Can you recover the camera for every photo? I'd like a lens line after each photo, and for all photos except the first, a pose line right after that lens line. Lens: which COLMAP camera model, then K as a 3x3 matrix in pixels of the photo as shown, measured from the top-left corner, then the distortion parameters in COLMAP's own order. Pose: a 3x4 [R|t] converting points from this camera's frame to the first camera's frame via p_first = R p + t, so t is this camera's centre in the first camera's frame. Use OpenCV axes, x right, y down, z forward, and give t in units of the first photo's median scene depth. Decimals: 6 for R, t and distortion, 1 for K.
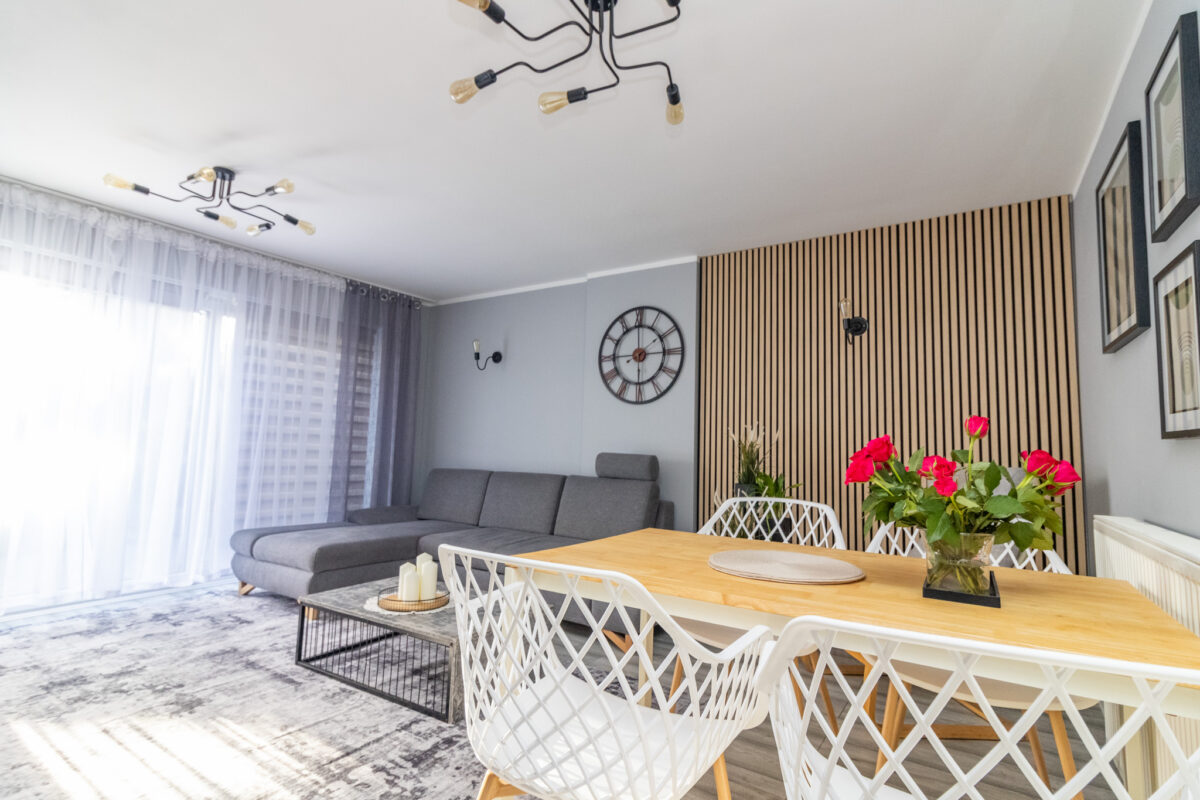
lens RADIAL K [[574.2, 0, 607.2], [0, 574.2, 399.3], [0, 0, 1]] dist [0.000250, 0.001947]
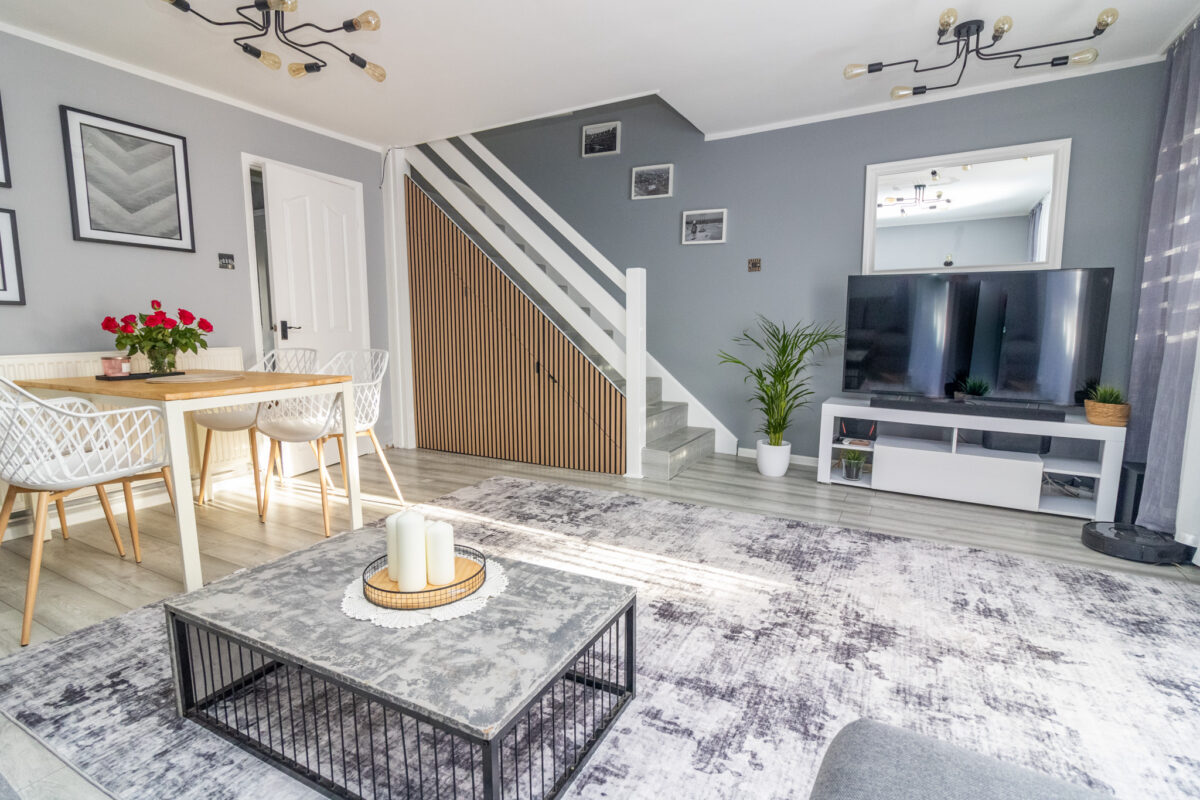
lens RADIAL K [[574.2, 0, 603.8], [0, 574.2, 401.3], [0, 0, 1]] dist [0.000250, 0.001947]
pose [[-0.997821, -0.014658, -0.064330, -0.468678], [-0.017328, 0.999002, 0.041156, 0.140390], [0.063663, 0.042181, -0.997080, 1.560257]]
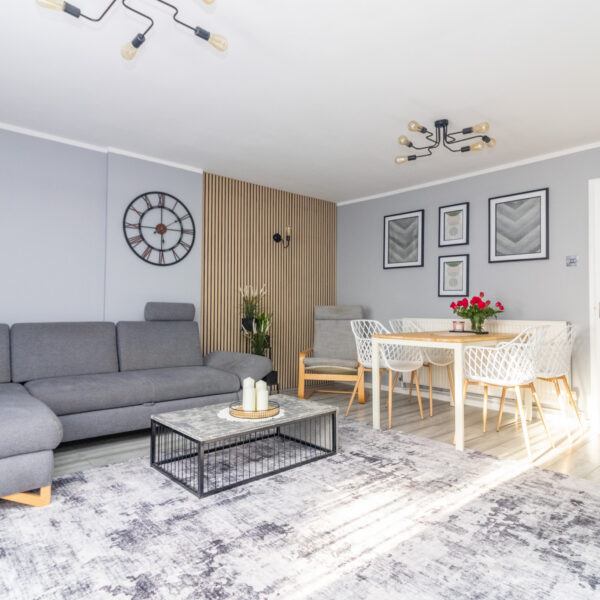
lens RADIAL K [[426.7, 0, 299.2], [0, 426.7, 301.5], [0, 0, 1]] dist [0.000572, 0.004235]
pose [[0.282533, -0.011153, 0.959193, -1.259604], [-0.084195, 0.995785, 0.036379, 0.043366], [-0.955555, -0.091038, 0.280404, 0.625405]]
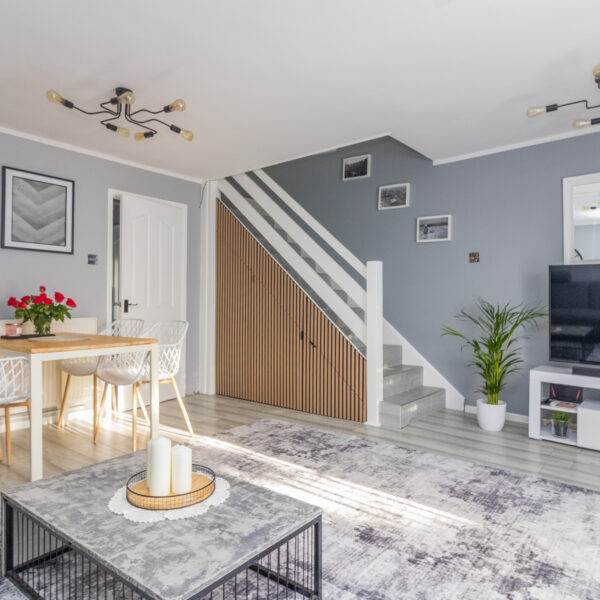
lens RADIAL K [[453.7, 0, 303.1], [0, 453.7, 300.9], [0, 0, 1]] dist [0.004112, 0.001979]
pose [[-0.992650, -0.028268, 0.117673, -0.576064], [-0.038869, 0.995292, -0.088790, 0.136606], [-0.114609, -0.092711, -0.989075, 1.602916]]
